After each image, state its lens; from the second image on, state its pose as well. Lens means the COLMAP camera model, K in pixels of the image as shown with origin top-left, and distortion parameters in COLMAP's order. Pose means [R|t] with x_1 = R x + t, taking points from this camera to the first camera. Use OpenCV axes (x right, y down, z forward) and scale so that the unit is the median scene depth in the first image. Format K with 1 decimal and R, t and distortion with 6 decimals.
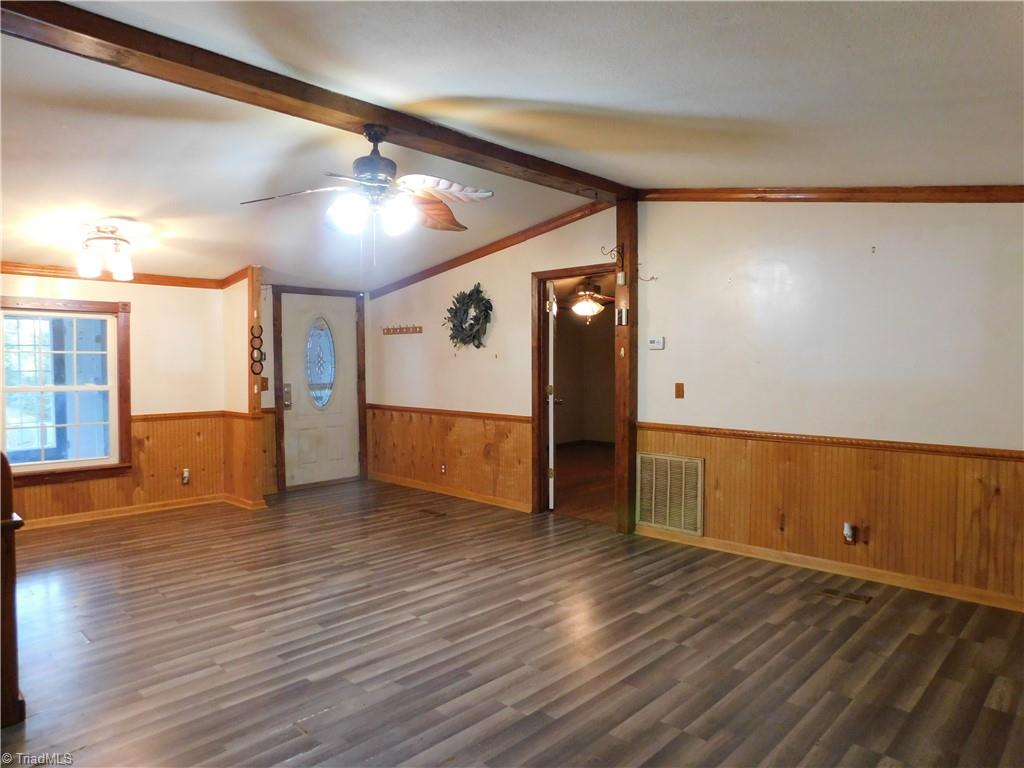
lens RADIAL K [[672.2, 0, 514.6], [0, 672.2, 380.9], [0, 0, 1]] dist [-0.082252, 0.059343]
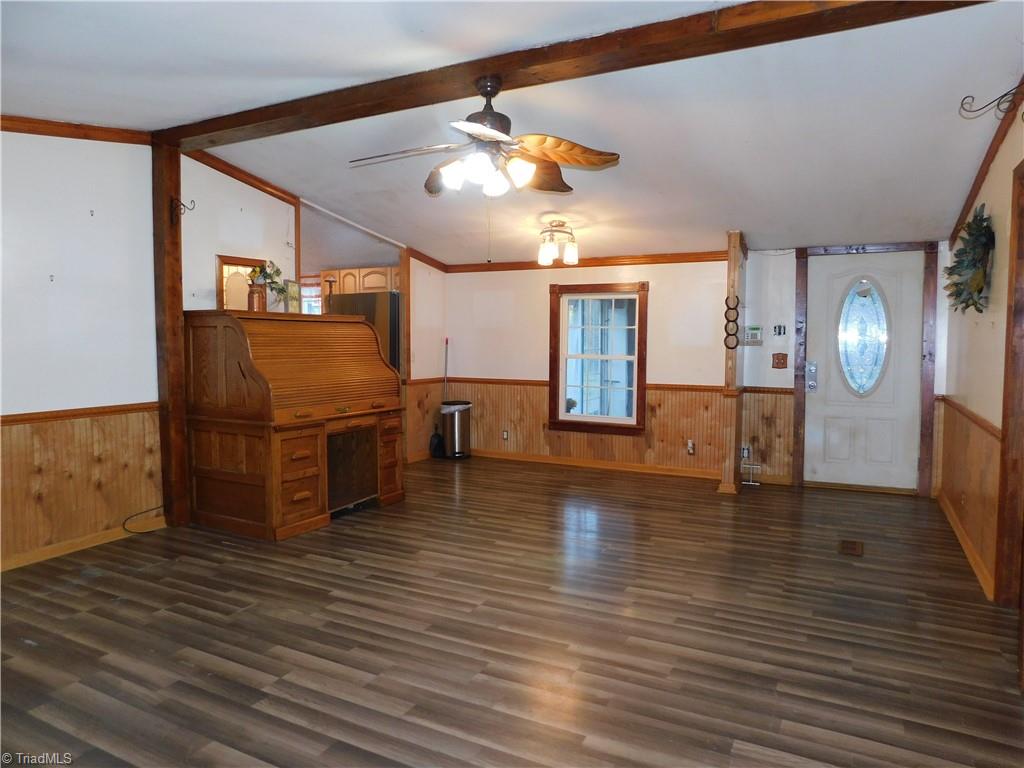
lens RADIAL K [[672.2, 0, 514.6], [0, 672.2, 380.9], [0, 0, 1]] dist [-0.082252, 0.059343]
pose [[0.279769, 0.060266, -0.958174, 0.645272], [-0.035039, 0.998004, 0.052540, -0.004906], [0.959428, 0.018874, 0.281322, 0.684280]]
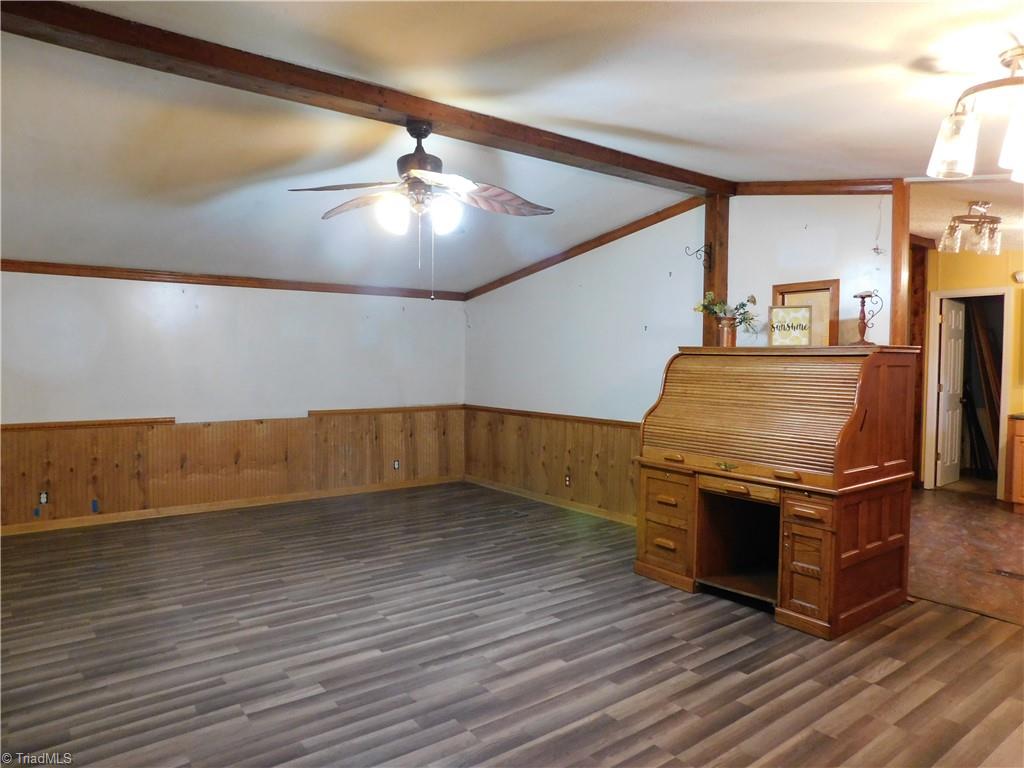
lens RADIAL K [[672.2, 0, 514.6], [0, 672.2, 380.9], [0, 0, 1]] dist [-0.082252, 0.059343]
pose [[-0.987874, -0.011537, 0.154828, -0.436702], [-0.000781, 0.997592, 0.069354, -0.068603], [-0.155256, 0.068392, -0.985504, 1.711466]]
